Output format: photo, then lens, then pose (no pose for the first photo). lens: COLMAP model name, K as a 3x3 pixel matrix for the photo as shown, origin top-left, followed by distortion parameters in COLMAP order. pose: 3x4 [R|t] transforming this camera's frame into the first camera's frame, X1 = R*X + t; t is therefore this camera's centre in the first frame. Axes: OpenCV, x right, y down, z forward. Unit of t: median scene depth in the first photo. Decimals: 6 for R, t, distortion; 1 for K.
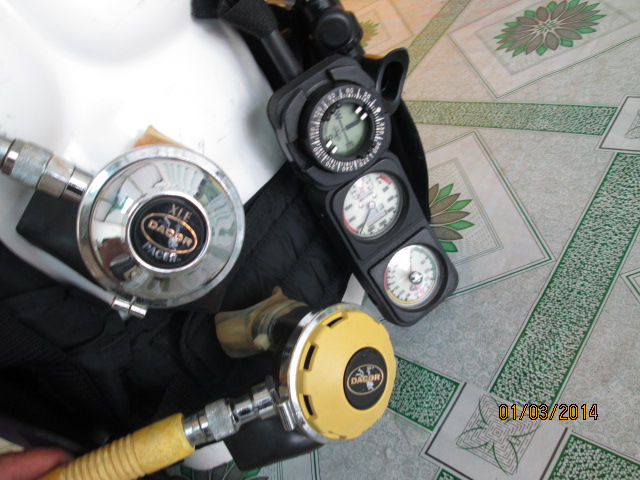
lens RADIAL K [[530.6, 0, 320.0], [0, 530.6, 240.0], [0, 0, 1]] dist [-0.043777, 0.012183]
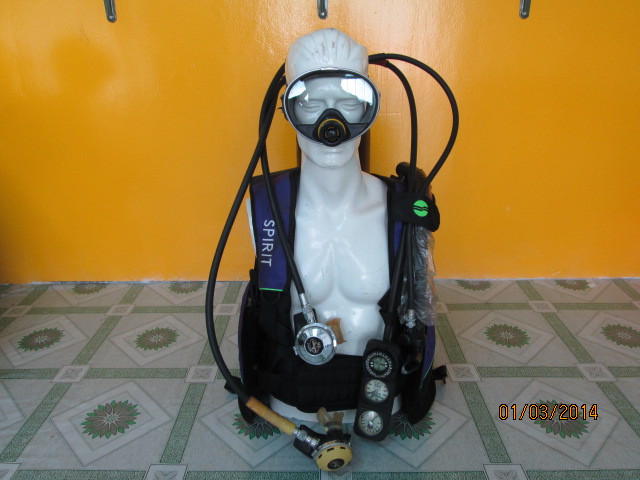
lens RADIAL K [[530.6, 0, 320.0], [0, 530.6, 240.0], [0, 0, 1]] dist [-0.043777, 0.012183]
pose [[0.569691, 0.655961, -0.495144, 0.653613], [-0.741371, 0.670189, 0.034871, -0.394129], [0.354714, 0.347220, 0.868111, -1.483527]]
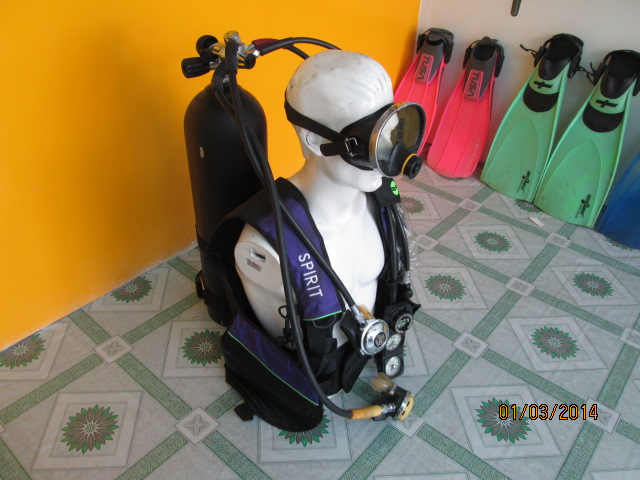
lens RADIAL K [[530.6, 0, 320.0], [0, 530.6, 240.0], [0, 0, 1]] dist [-0.043777, 0.012183]
pose [[0.878112, 0.396533, 0.267732, -1.217280], [-0.348781, 0.913572, -0.209135, 0.173745], [-0.327522, 0.090265, 0.940522, -1.704738]]
